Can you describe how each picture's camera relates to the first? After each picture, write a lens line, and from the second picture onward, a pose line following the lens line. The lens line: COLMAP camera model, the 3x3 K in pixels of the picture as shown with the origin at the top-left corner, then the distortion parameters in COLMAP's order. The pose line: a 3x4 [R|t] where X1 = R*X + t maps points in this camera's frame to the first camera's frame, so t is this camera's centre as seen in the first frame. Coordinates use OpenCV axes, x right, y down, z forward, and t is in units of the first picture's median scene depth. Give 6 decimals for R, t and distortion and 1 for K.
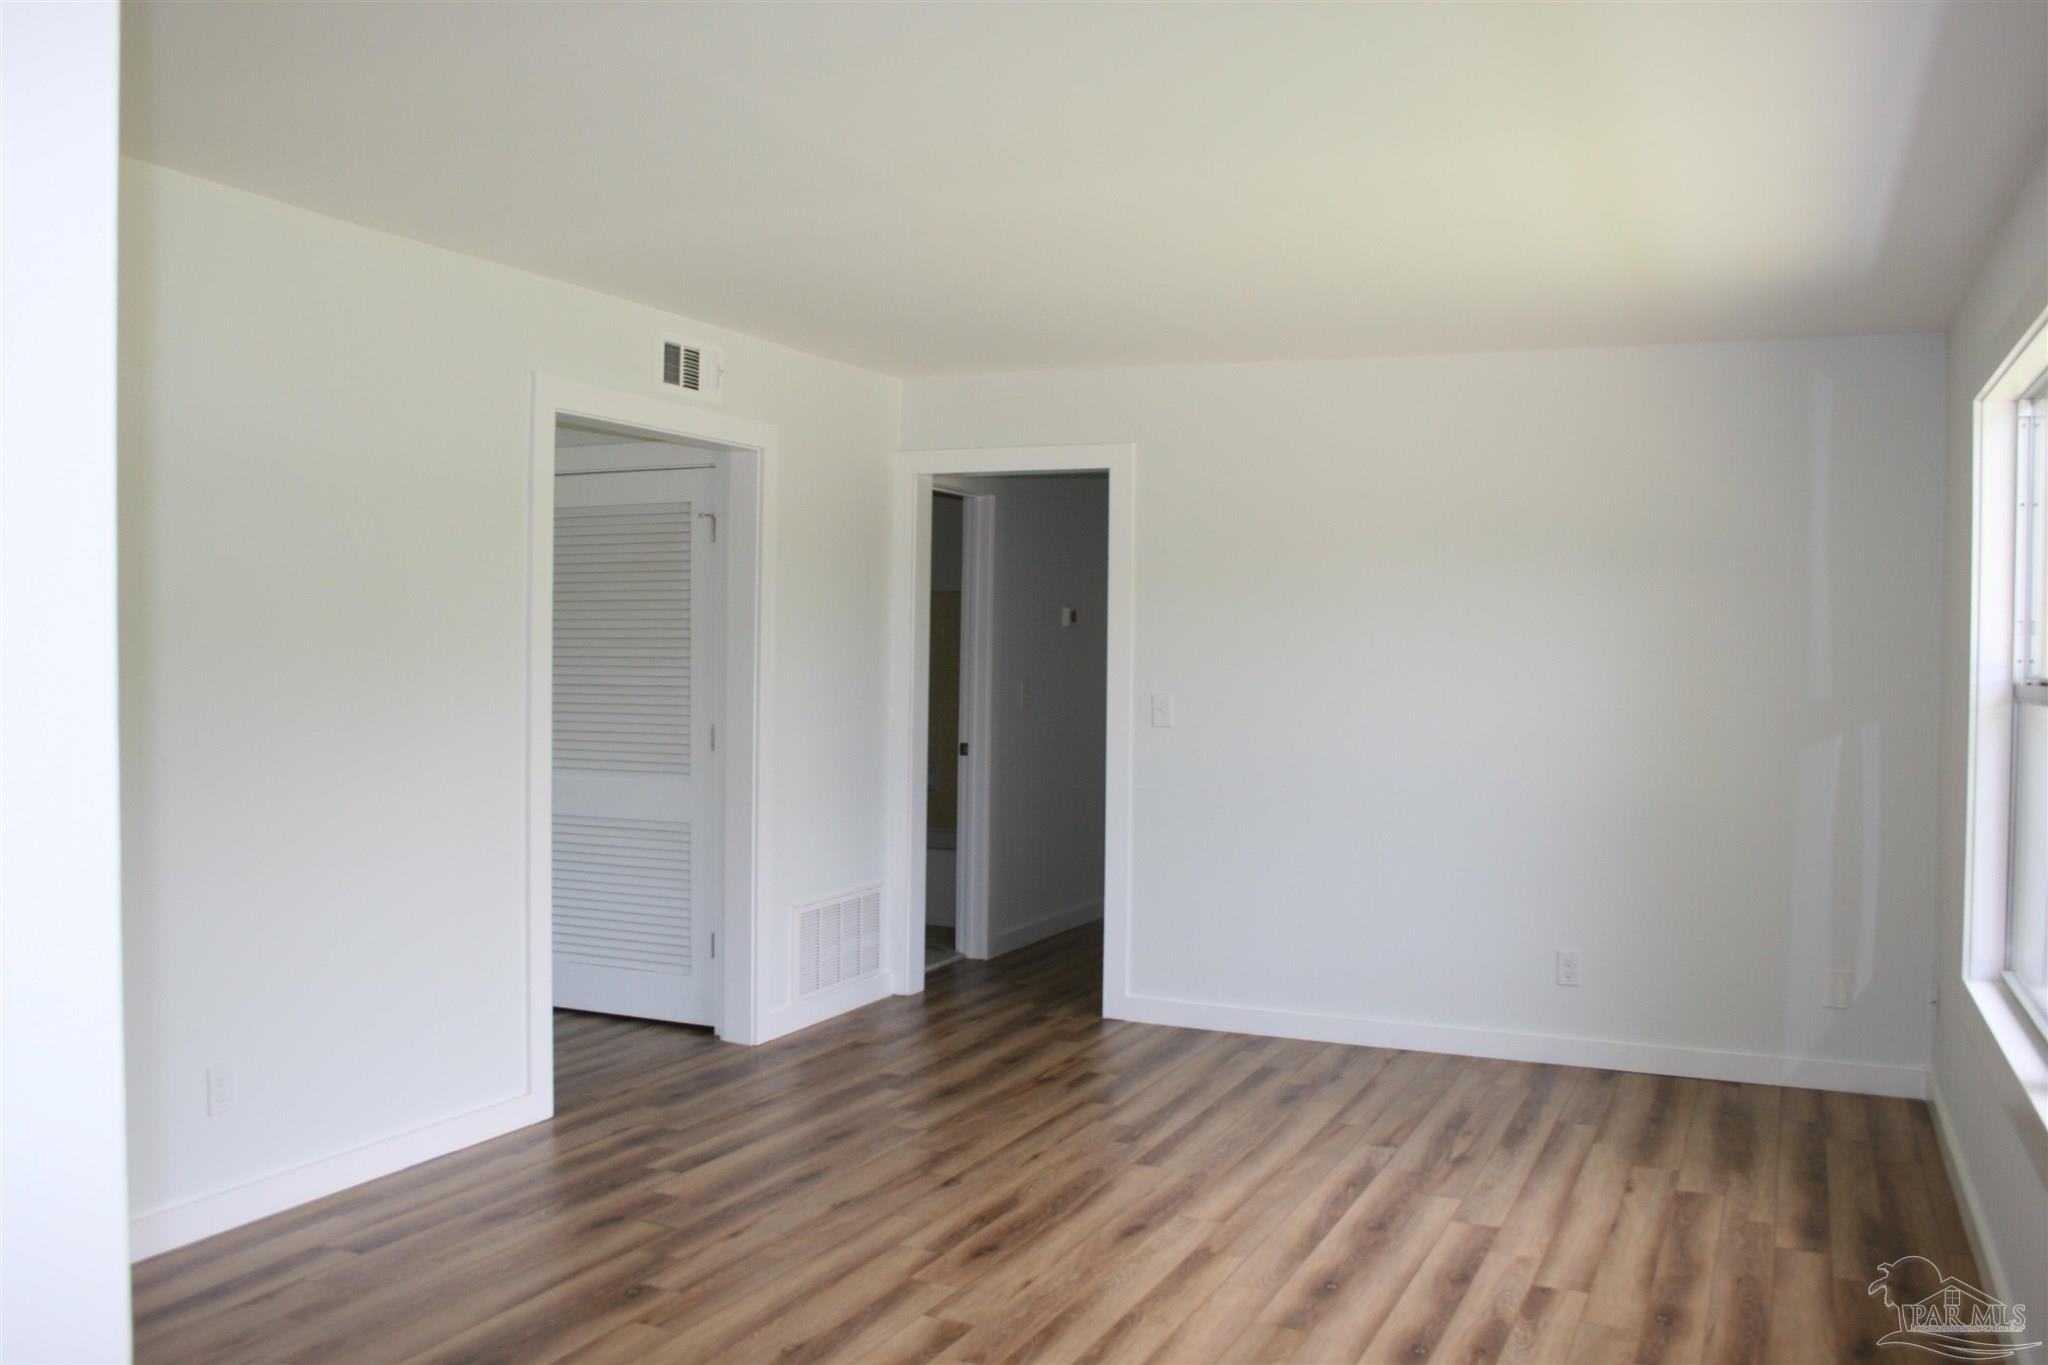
lens RADIAL K [[1700.5, 0, 1025.5], [0, 1700.5, 682.0], [0, 0, 1]] dist [-0.075349, 0.023198]
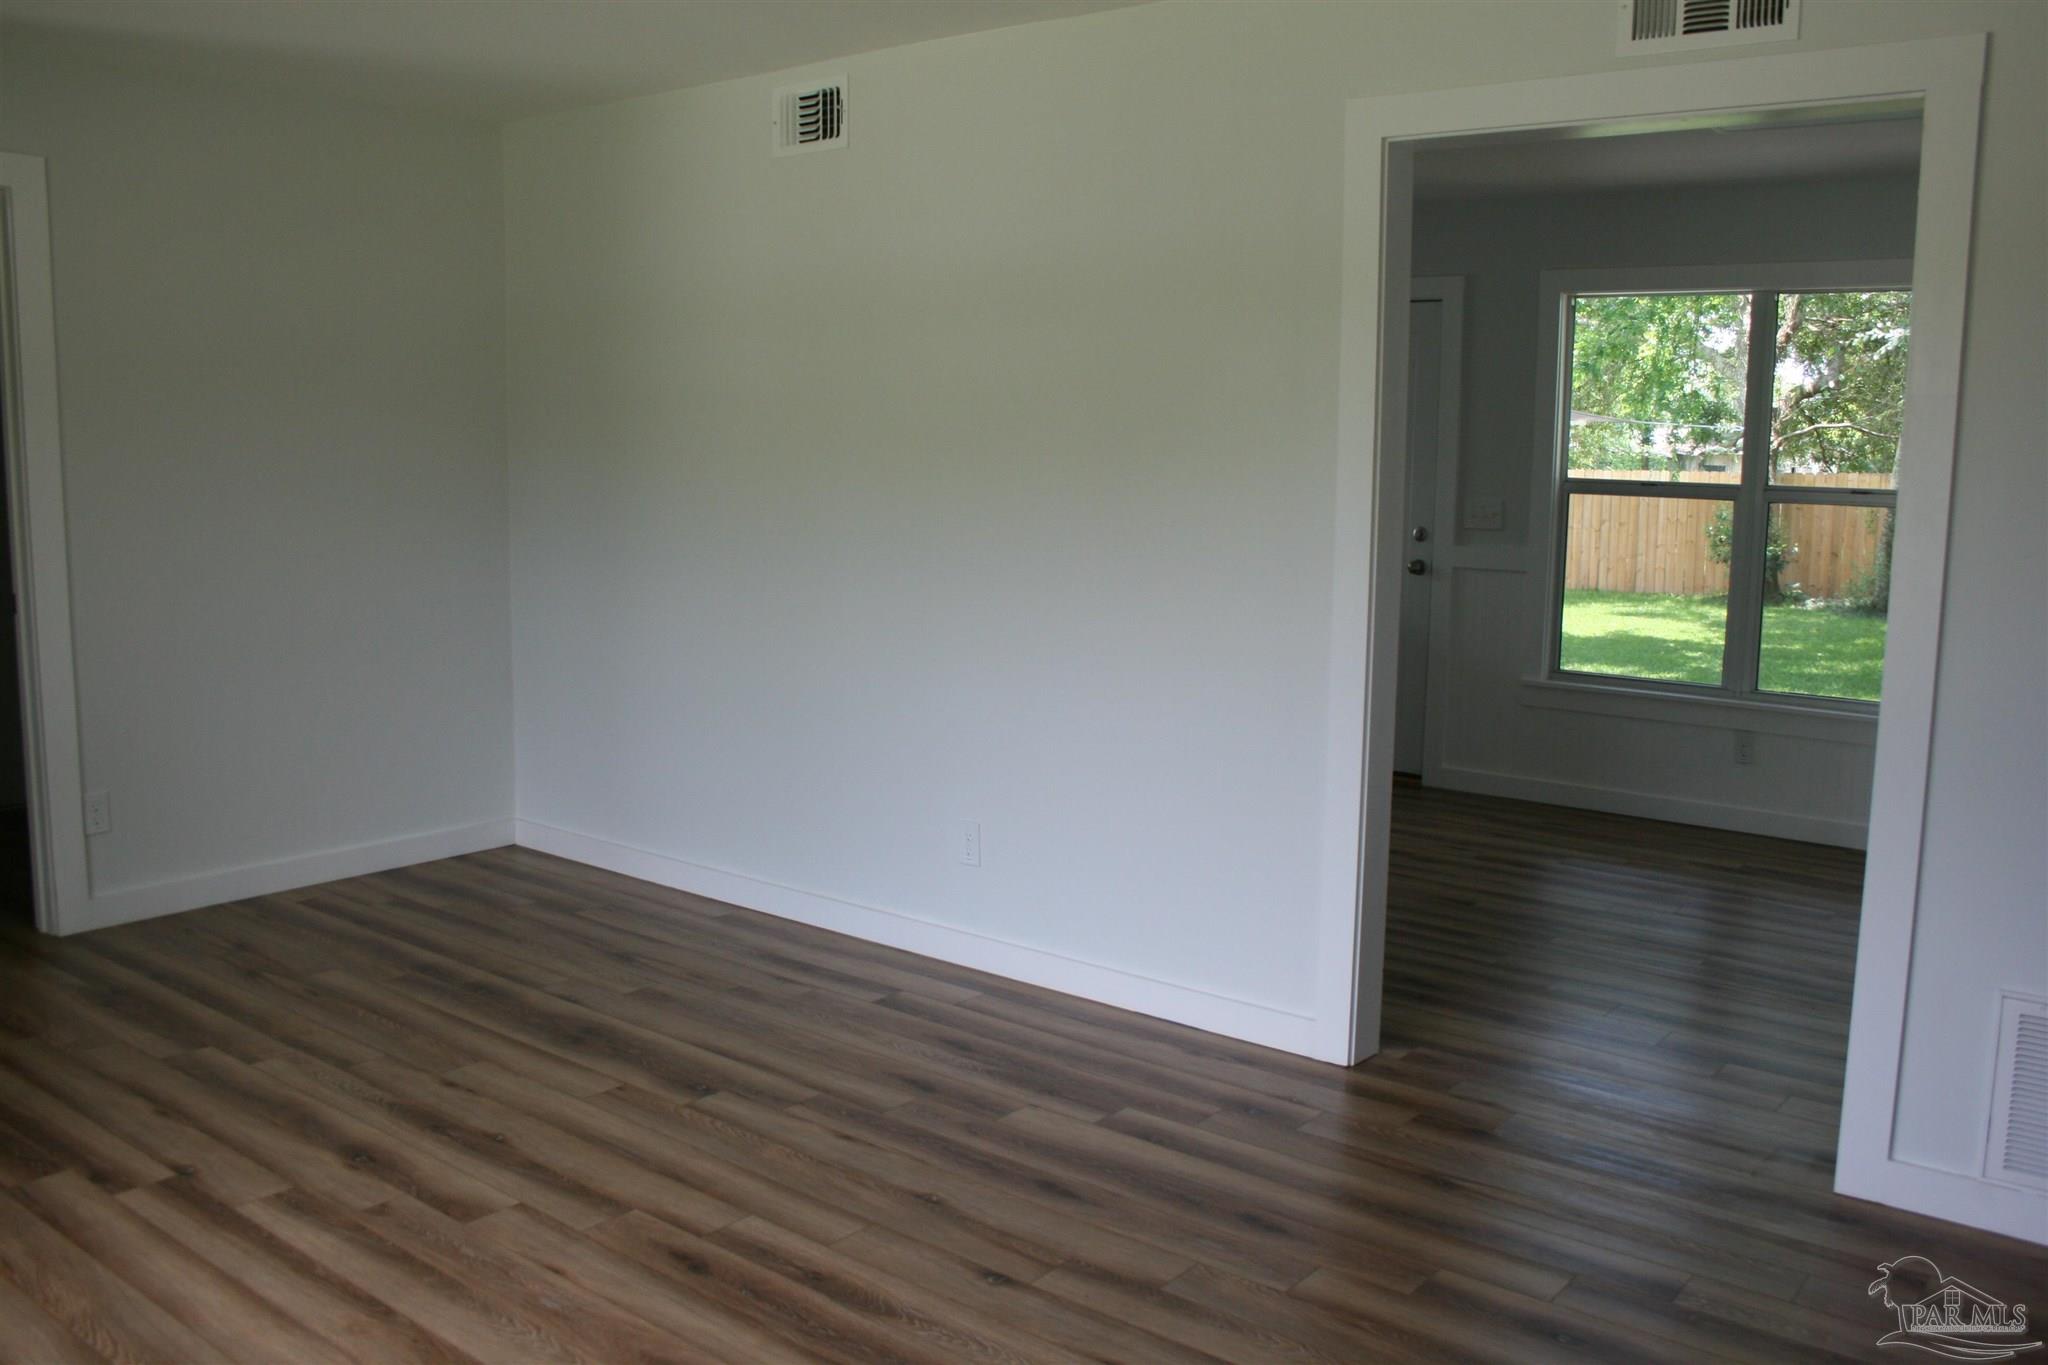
lens RADIAL K [[1700.5, 0, 1026.3], [0, 1700.5, 681.8], [0, 0, 1]] dist [-0.075349, 0.023198]
pose [[-0.239003, 0.111112, -0.964641, 0.634280], [-0.036203, 0.991721, 0.123201, -0.016155], [0.970344, 0.064368, -0.233001, 1.306046]]
